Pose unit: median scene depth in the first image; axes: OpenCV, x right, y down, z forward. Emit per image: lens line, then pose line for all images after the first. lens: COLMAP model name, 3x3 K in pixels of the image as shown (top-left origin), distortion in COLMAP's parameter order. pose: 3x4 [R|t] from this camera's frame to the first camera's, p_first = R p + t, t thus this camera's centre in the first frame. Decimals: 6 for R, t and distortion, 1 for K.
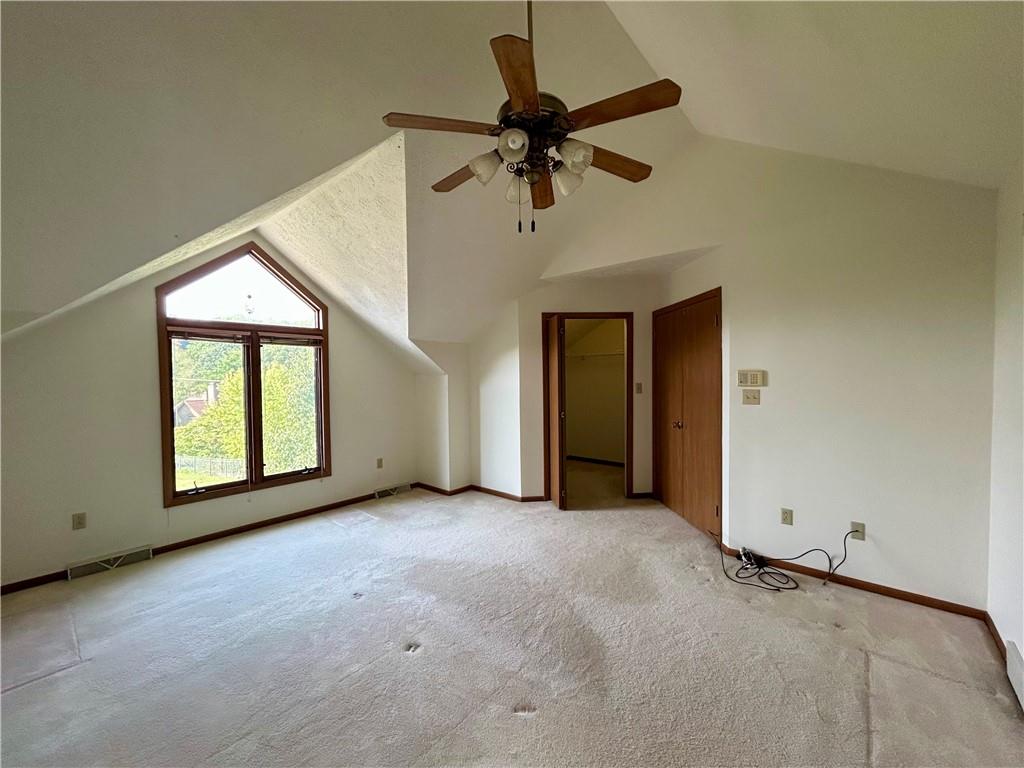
lens RADIAL K [[414.2, 0, 511.2], [0, 414.2, 385.3], [0, 0, 1]] dist [-0.000194, 0.000706]
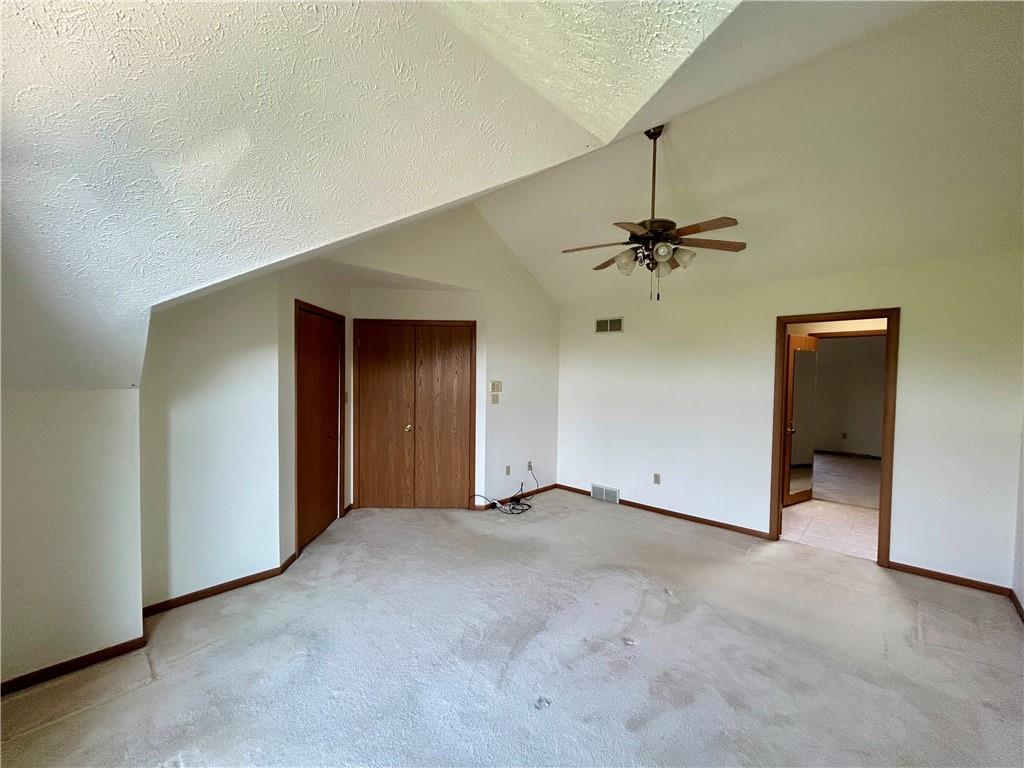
lens RADIAL K [[412.2, 0, 509.5], [0, 412.2, 385.6], [0, 0, 1]] dist [-0.003054, 0.000085]
pose [[0.038295, -0.012518, 0.999188, -0.751035], [0.018449, 0.999760, 0.011818, -0.030252], [-0.999096, 0.017982, 0.038516, 0.718448]]
